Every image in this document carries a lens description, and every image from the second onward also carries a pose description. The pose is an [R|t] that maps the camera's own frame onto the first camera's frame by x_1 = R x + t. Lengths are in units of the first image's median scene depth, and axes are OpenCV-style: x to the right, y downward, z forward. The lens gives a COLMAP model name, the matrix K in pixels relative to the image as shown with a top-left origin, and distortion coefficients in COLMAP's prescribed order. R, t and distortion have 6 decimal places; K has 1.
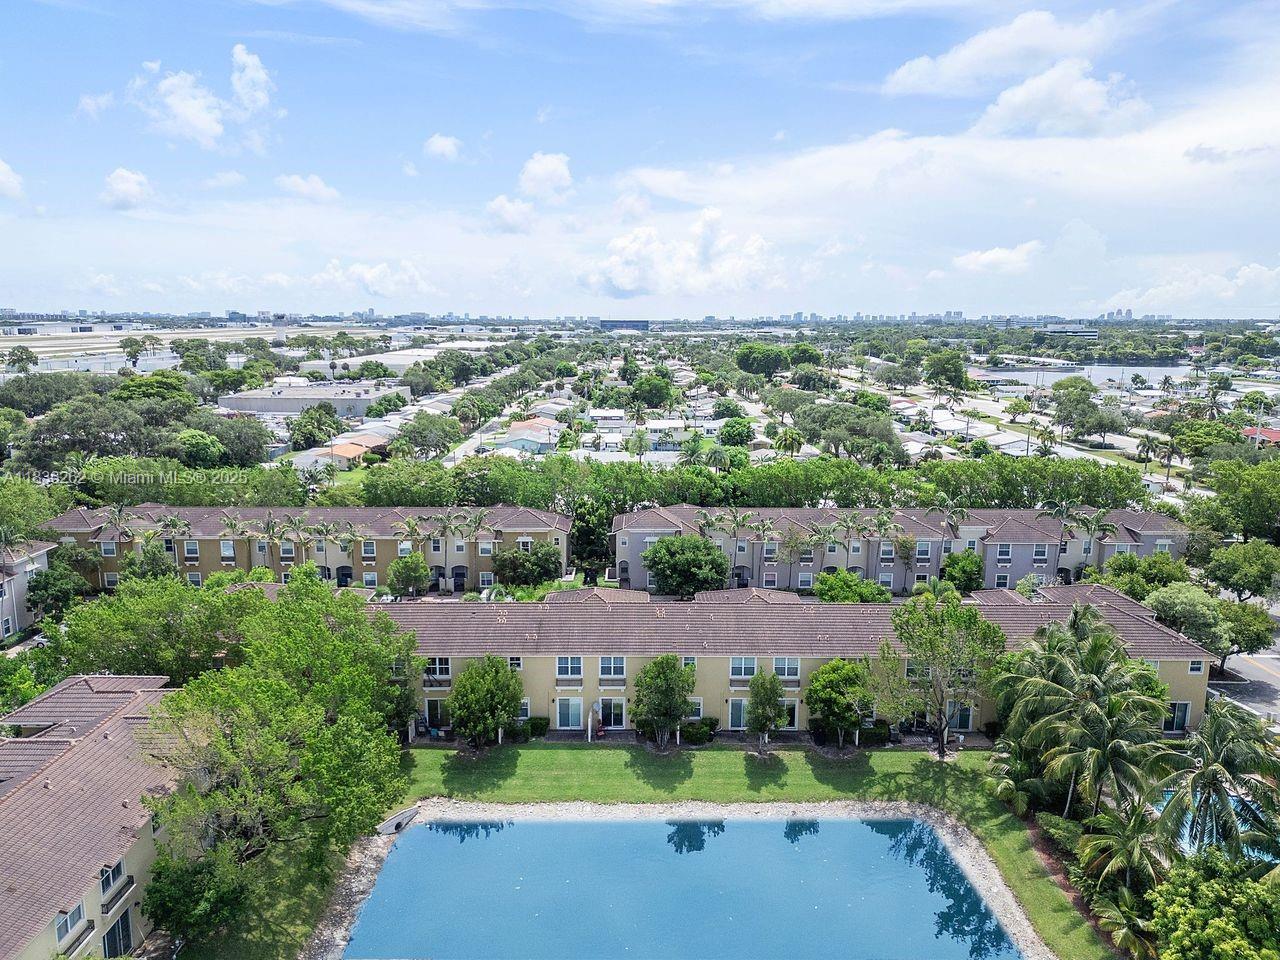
lens RADIAL K [[954.0, 0, 640.0], [0, 954.0, 480.0], [0, 0, 1]] dist [0.098259, -0.106399]
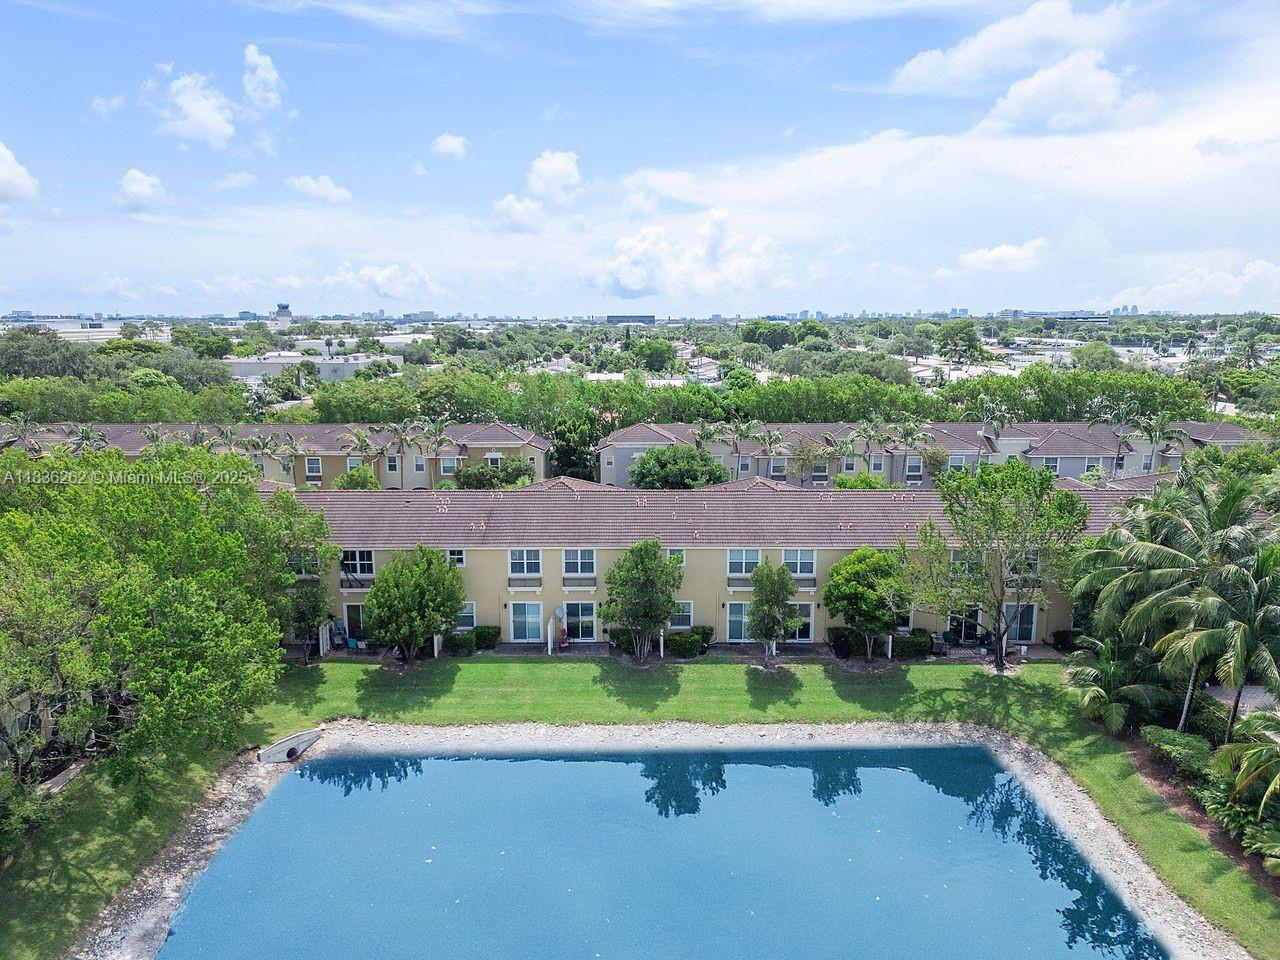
lens RADIAL K [[926.2, 0, 640.0], [0, 926.2, 480.0], [0, 0, 1]] dist [0.090472, -0.088808]
pose [[0.999922, -0.004394, -0.011708, 0.030453], [0.004259, 0.999924, -0.011560, 0.134687], [0.011758, 0.011510, 0.999865, 0.229854]]
